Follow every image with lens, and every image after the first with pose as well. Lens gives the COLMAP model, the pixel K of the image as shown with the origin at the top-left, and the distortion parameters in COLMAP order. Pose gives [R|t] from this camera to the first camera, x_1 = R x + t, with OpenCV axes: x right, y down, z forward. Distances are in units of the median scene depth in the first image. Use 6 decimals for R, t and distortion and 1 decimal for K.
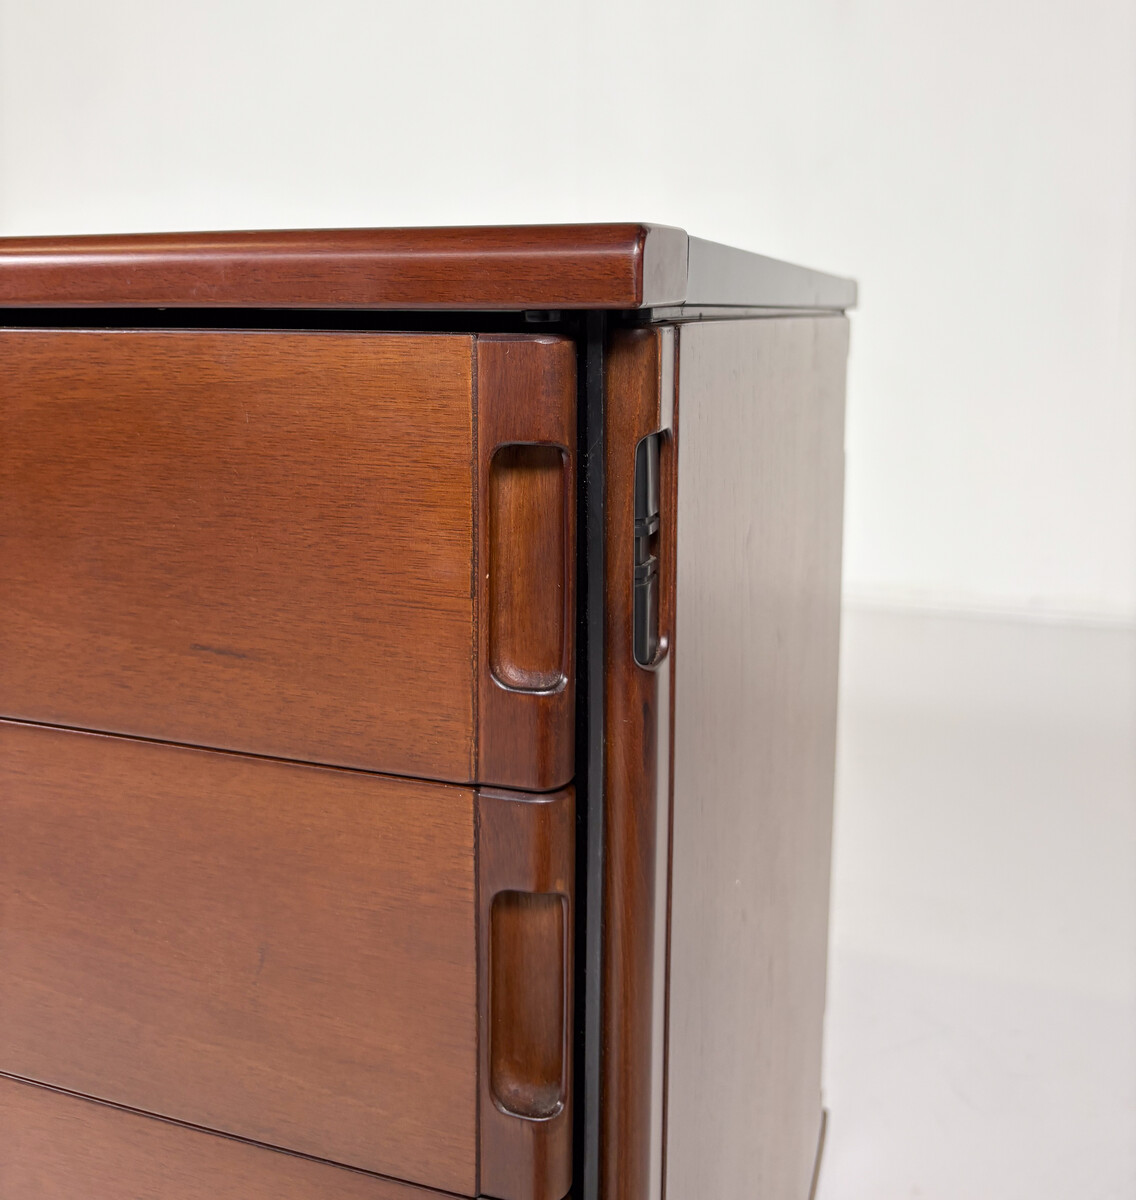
lens RADIAL K [[1337.6, 0, 562.6], [0, 1337.6, 539.4], [0, 0, 1]] dist [0.001296, 0.000000]
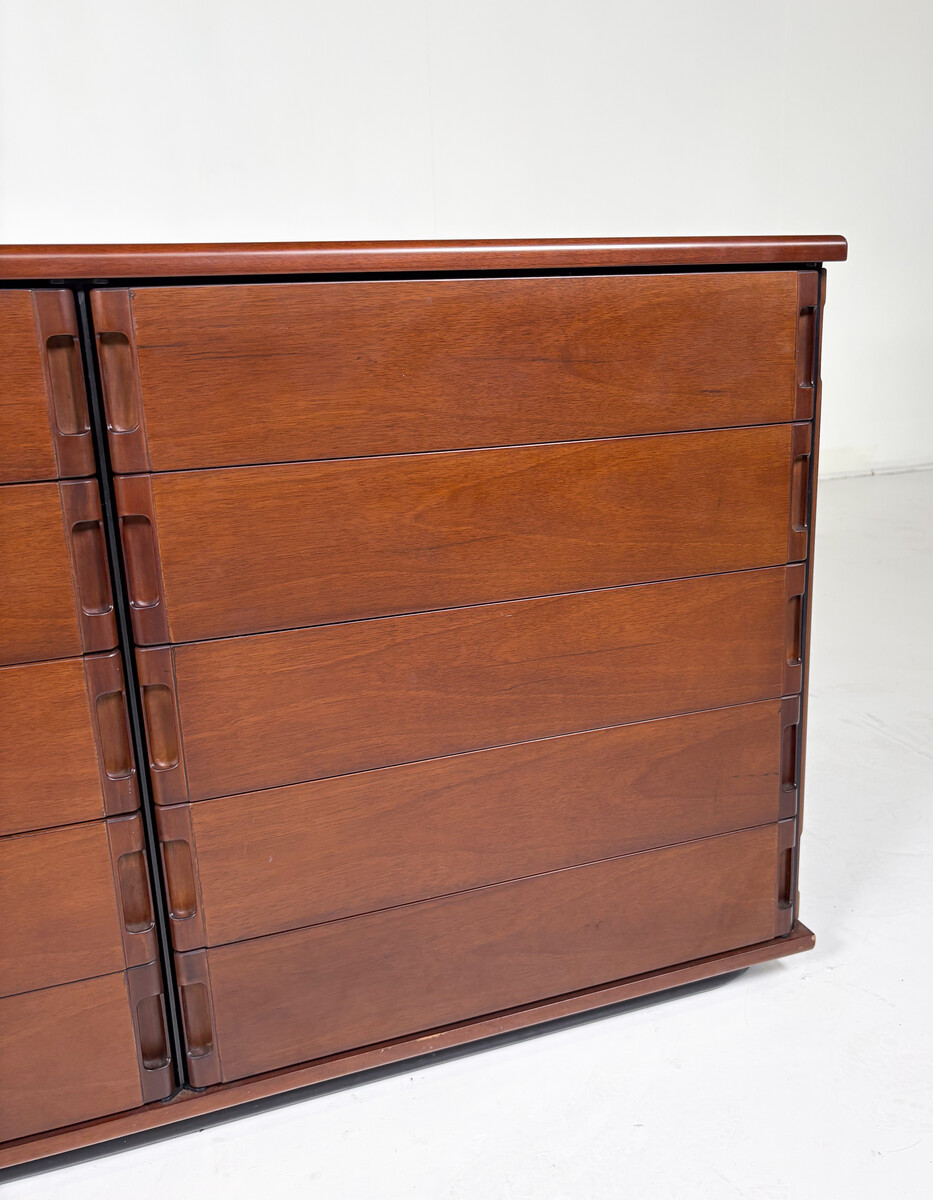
lens RADIAL K [[1093.9, 0, 509.6], [0, 1093.9, 607.8], [0, 0, 1]] dist [0.042332, -0.072362]
pose [[0.722529, -0.218877, 0.655778, -2.179391], [0.139462, 0.975205, 0.171833, 0.072549], [-0.677128, -0.032699, 0.735138, -0.416887]]
